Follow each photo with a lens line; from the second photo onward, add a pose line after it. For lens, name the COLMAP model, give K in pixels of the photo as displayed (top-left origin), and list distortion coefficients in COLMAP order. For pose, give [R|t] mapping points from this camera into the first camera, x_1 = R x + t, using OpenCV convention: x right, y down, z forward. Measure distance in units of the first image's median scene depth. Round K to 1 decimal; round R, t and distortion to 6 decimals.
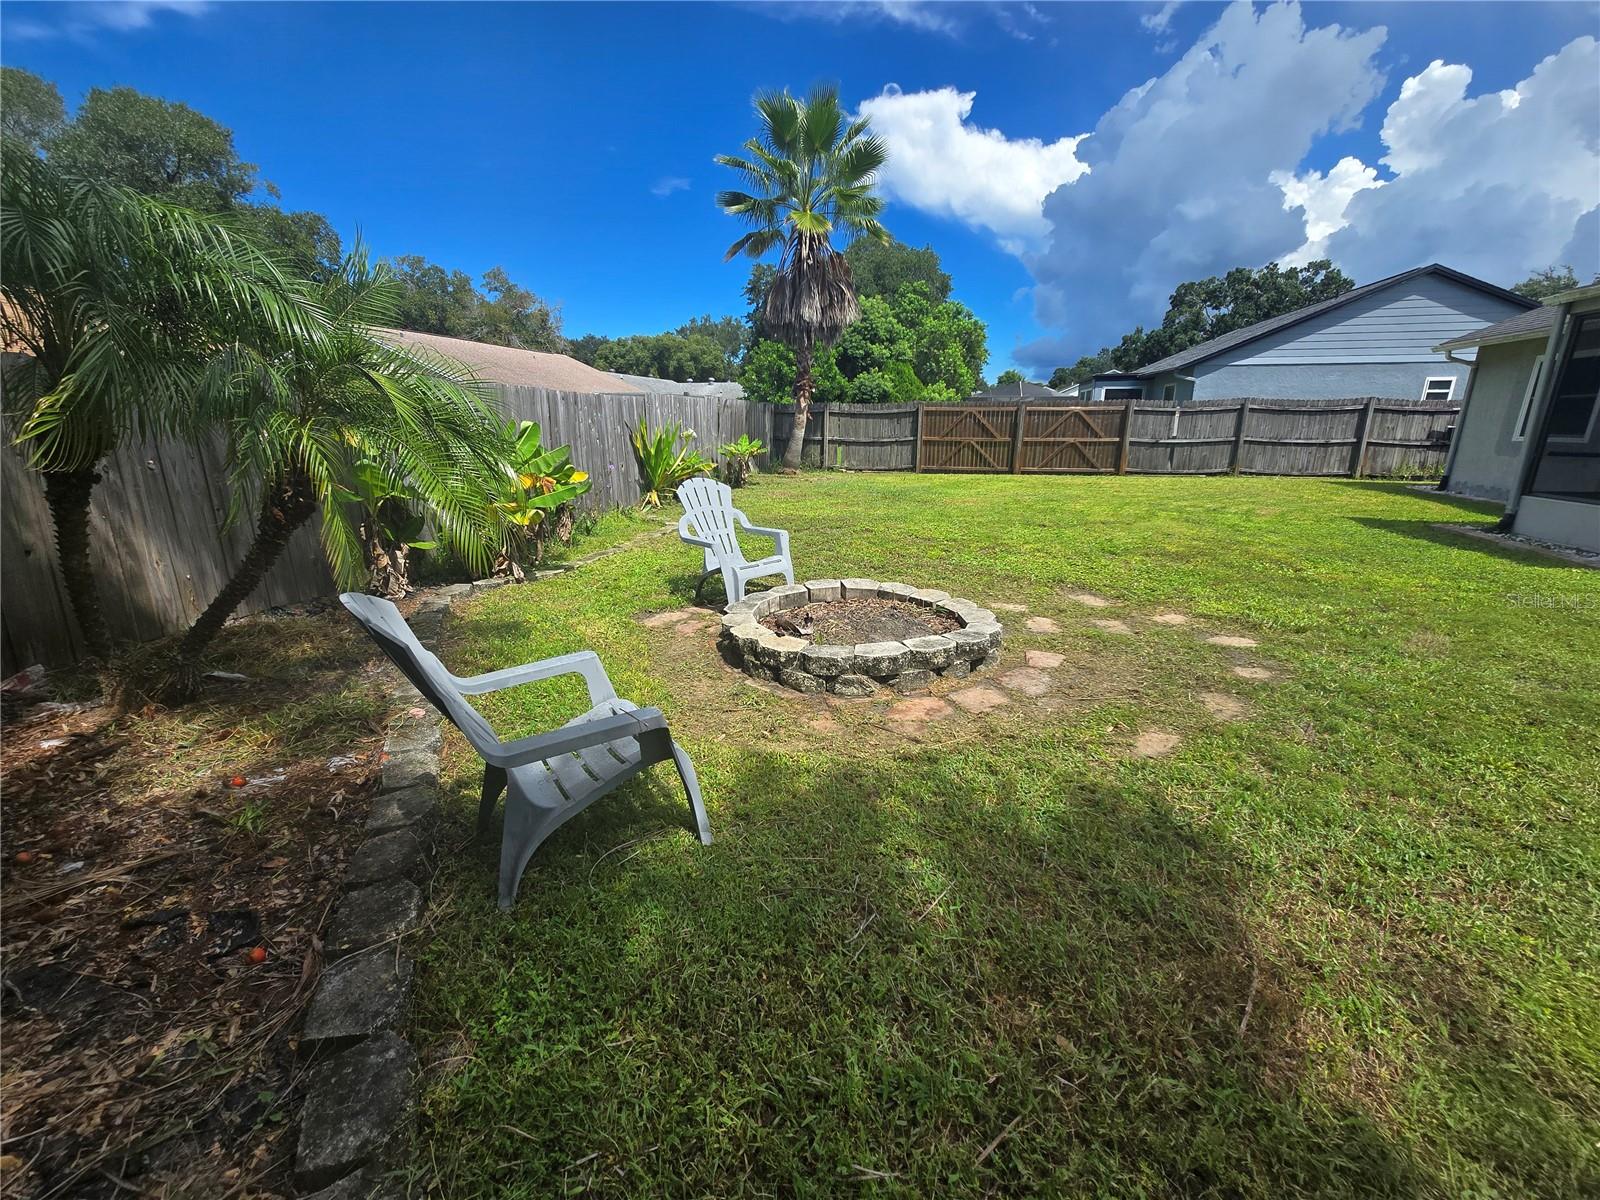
lens RADIAL K [[652.9, 0, 798.3], [0, 652.9, 593.2], [0, 0, 1]] dist [-0.001530, 0.000623]
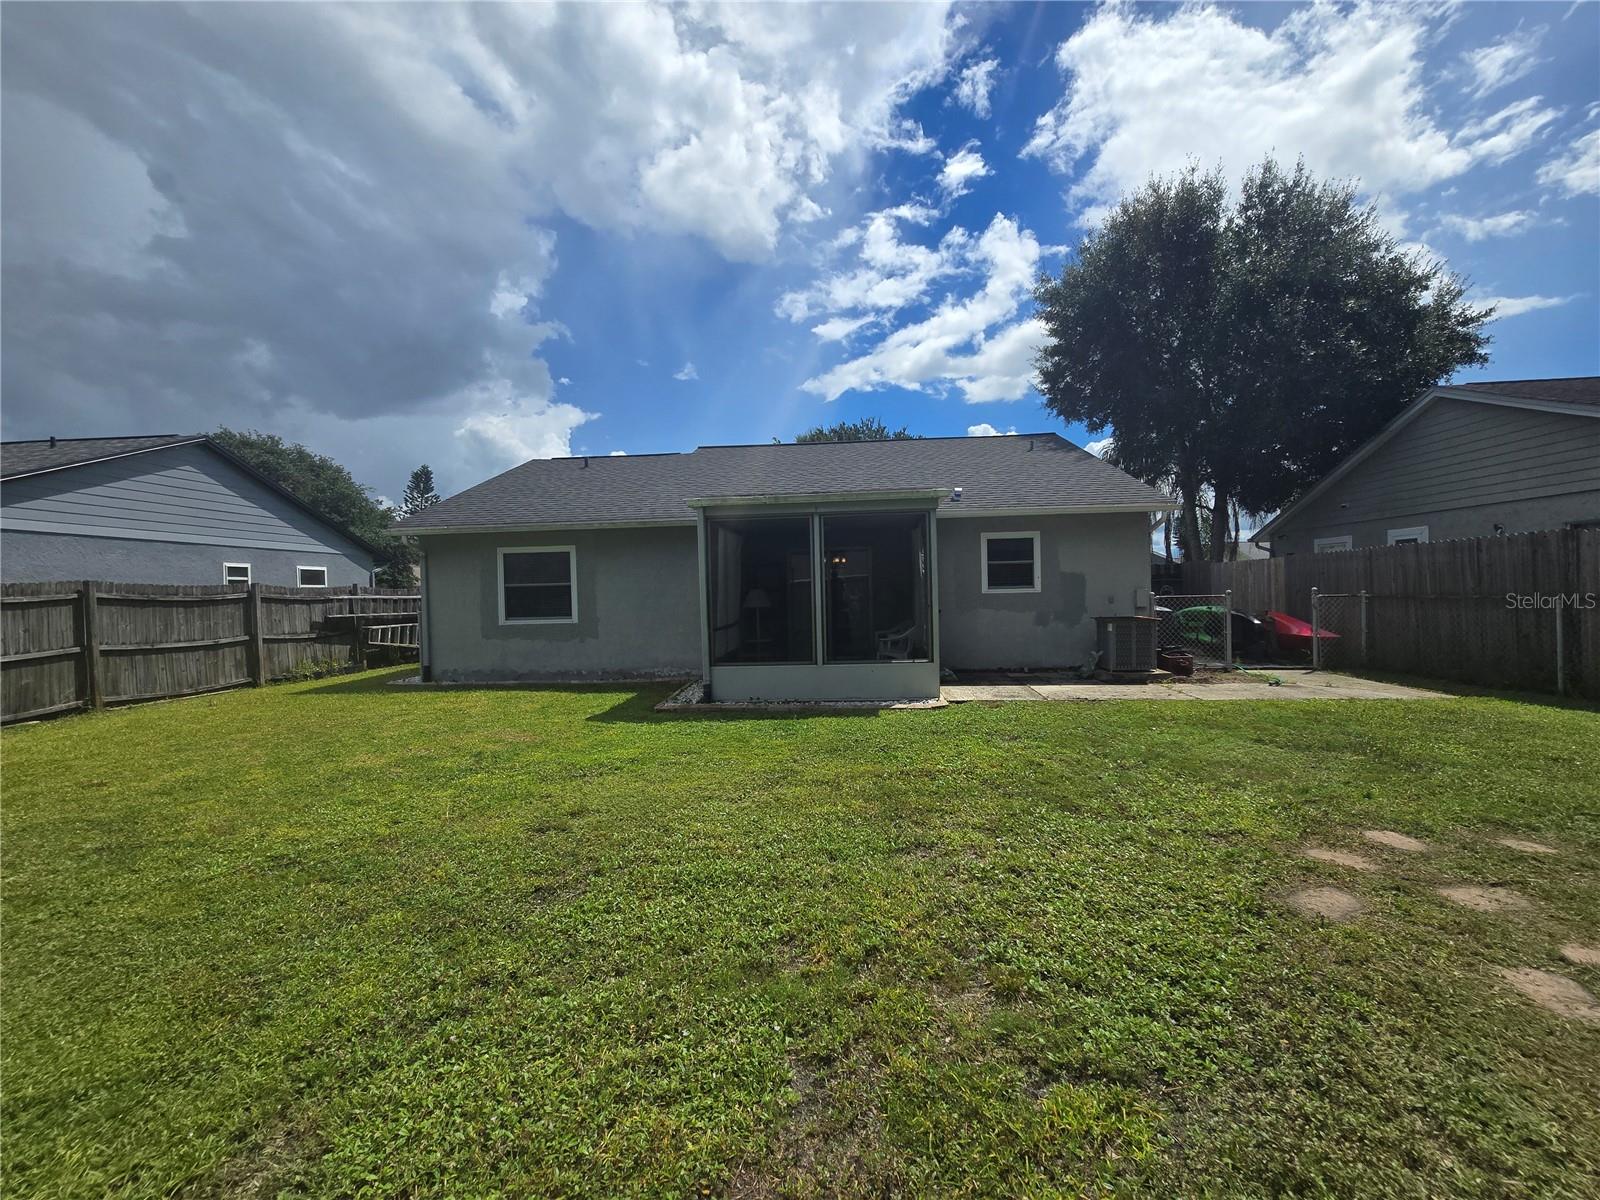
lens RADIAL K [[652.9, 0, 802.4], [0, 652.9, 593.3], [0, 0, 1]] dist [-0.001530, 0.000623]
pose [[-0.188150, 0.003047, 0.982136, -0.011211], [0.276541, 0.959701, 0.050000, -0.139542], [-0.942404, 0.281008, -0.181410, 0.500601]]
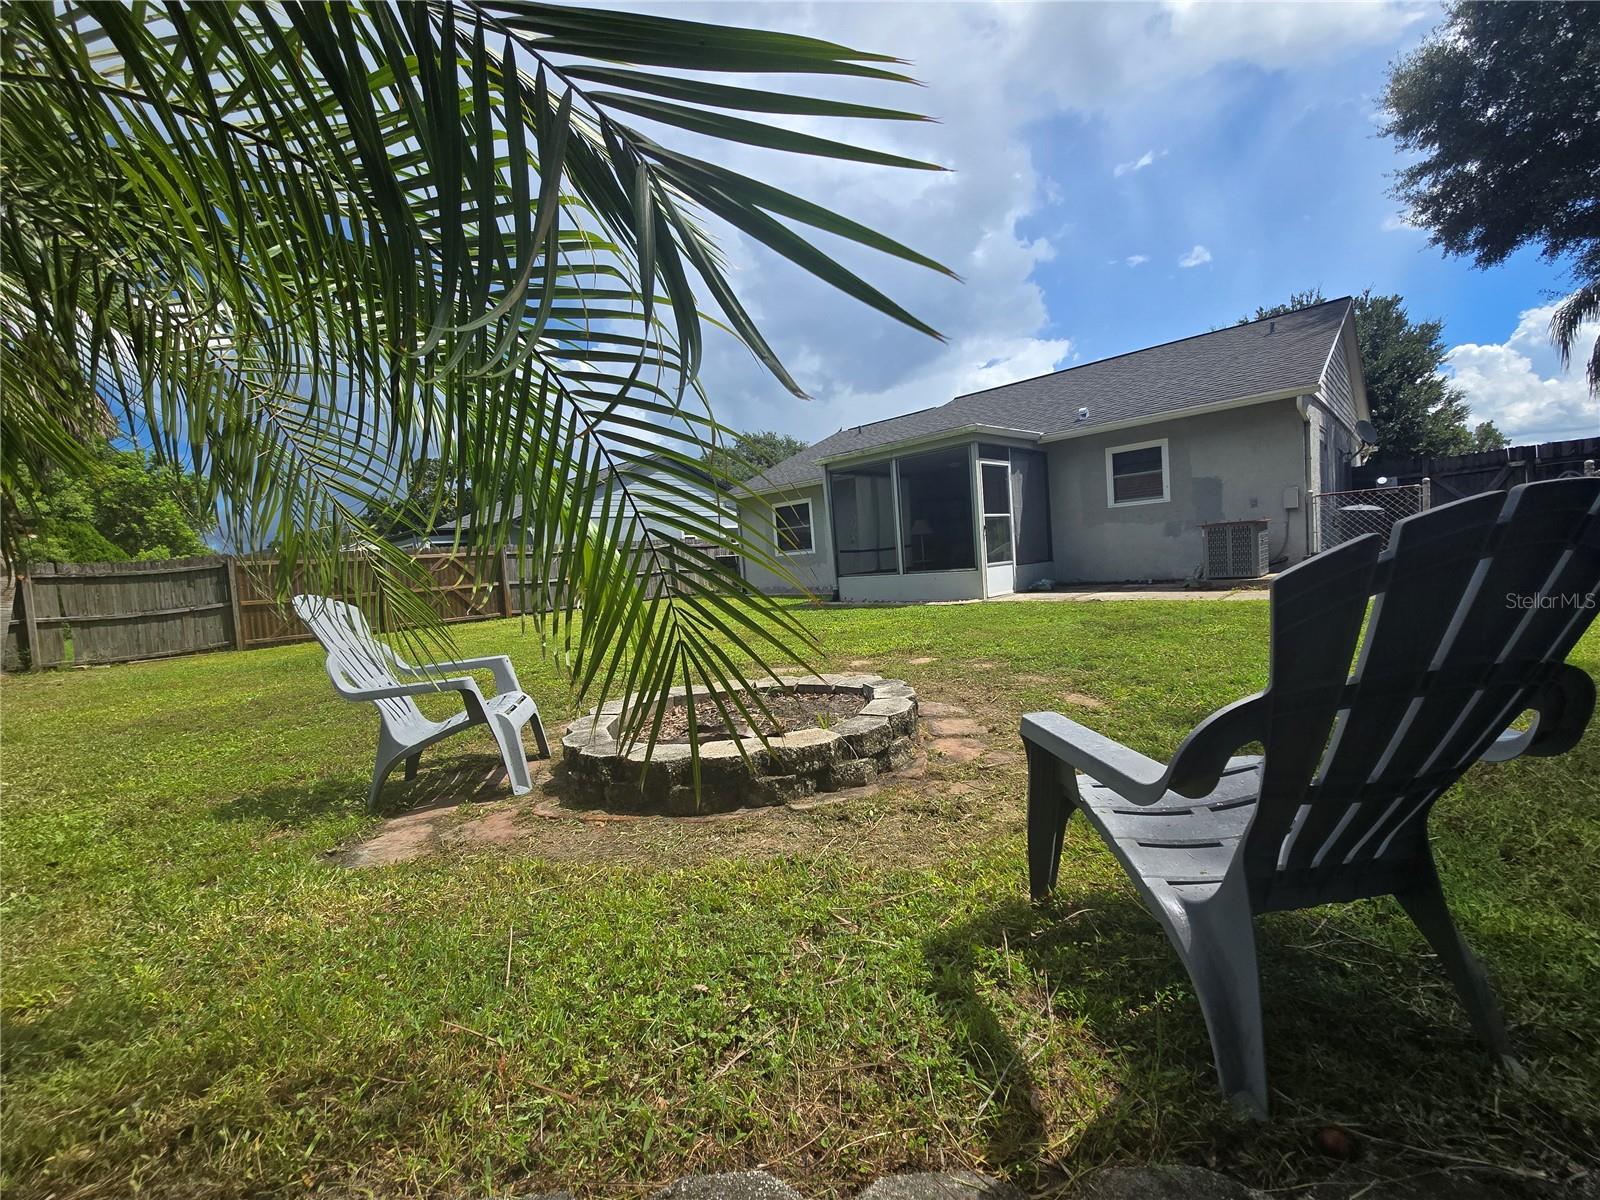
lens RADIAL K [[652.9, 0, 811.3], [0, 652.9, 598.0], [0, 0, 1]] dist [-0.001530, 0.000623]
pose [[0.492342, -0.088167, 0.865925, -0.147028], [0.295230, 0.952796, -0.070848, -0.004181], [-0.818803, 0.290529, 0.495130, 0.137972]]
